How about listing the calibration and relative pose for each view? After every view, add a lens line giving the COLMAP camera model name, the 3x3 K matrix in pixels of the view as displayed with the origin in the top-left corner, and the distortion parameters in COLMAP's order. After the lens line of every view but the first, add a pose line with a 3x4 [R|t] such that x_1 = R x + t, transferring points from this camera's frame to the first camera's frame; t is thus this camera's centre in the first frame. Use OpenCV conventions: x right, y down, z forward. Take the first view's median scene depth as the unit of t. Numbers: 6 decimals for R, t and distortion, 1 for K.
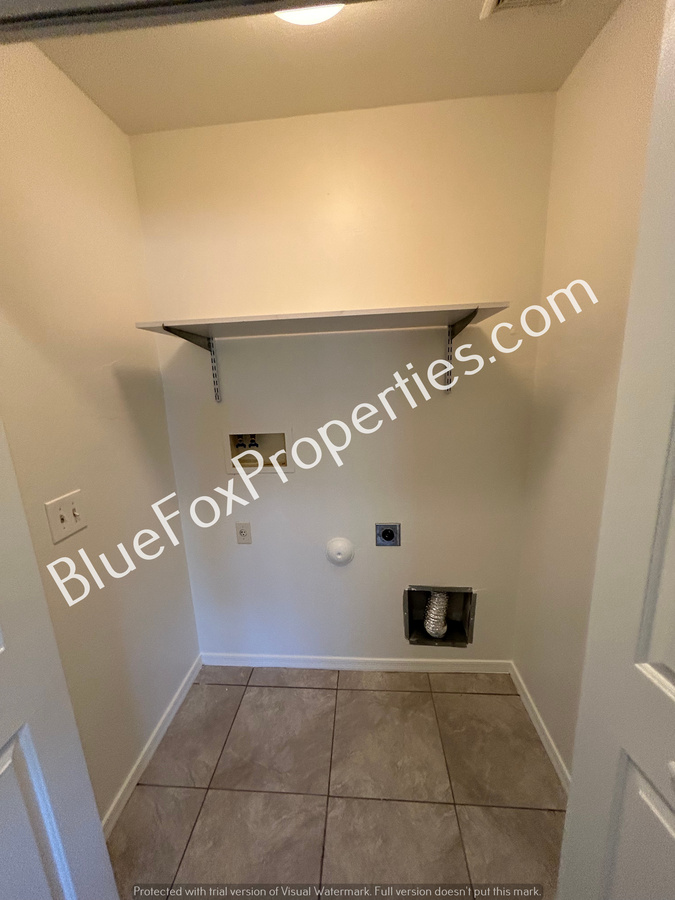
lens RADIAL K [[363.1, 0, 337.0], [0, 363.1, 451.4], [0, 0, 1]] dist [-0.003796, -0.000001]
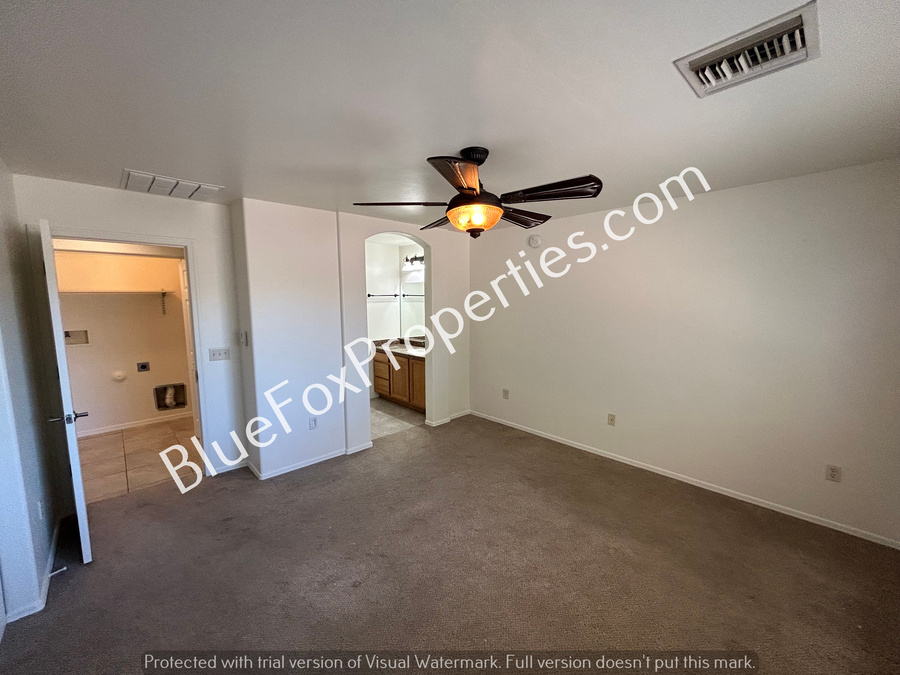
lens RADIAL K [[363.1, 0, 449.4], [0, 363.1, 338.2], [0, 0, 1]] dist [-0.003796, -0.000001]
pose [[0.679139, -0.051424, 0.732206, -0.260172], [0.133618, 0.989537, -0.054436, 0.455147], [-0.721745, 0.134806, 0.678904, -2.367545]]
